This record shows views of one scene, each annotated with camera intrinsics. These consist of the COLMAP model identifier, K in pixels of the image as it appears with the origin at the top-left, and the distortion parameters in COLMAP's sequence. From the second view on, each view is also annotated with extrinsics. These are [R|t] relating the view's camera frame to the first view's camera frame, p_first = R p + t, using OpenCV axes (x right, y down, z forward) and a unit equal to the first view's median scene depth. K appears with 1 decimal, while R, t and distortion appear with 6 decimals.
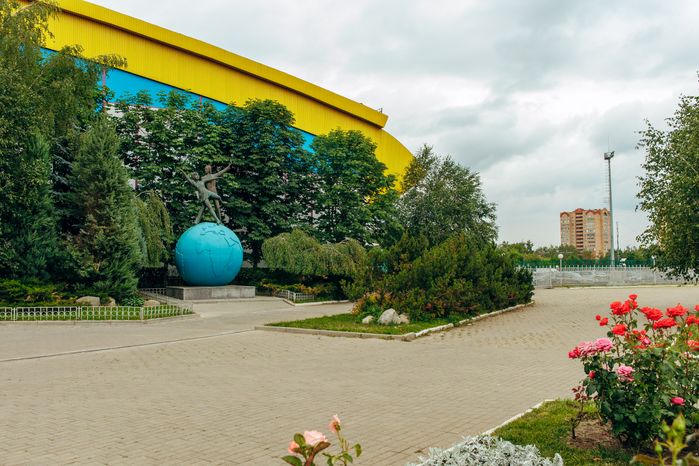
lens RADIAL K [[616.5, 0, 349.5], [0, 616.5, 233.0], [0, 0, 1]] dist [-0.001012, 0.000035]
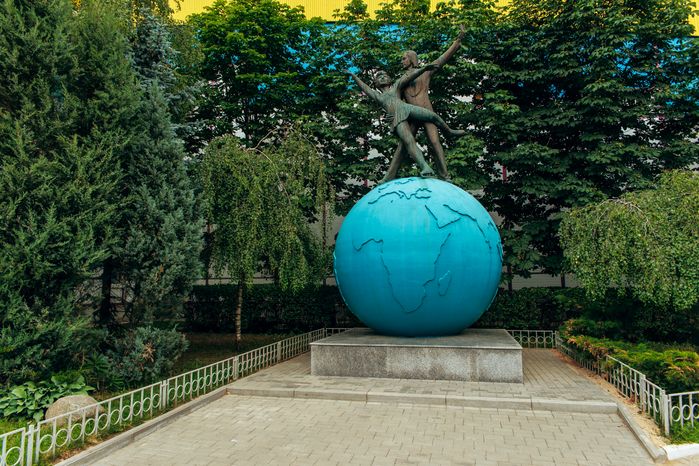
lens RADIAL K [[471.3, 0, 349.5], [0, 471.3, 233.0], [0, 0, 1]] dist [0.001773, -0.002639]
pose [[0.732032, -0.083576, -0.676125, -0.047500], [0.042753, 0.996126, -0.076843, 0.042123], [0.679928, 0.027345, 0.732769, 0.739797]]
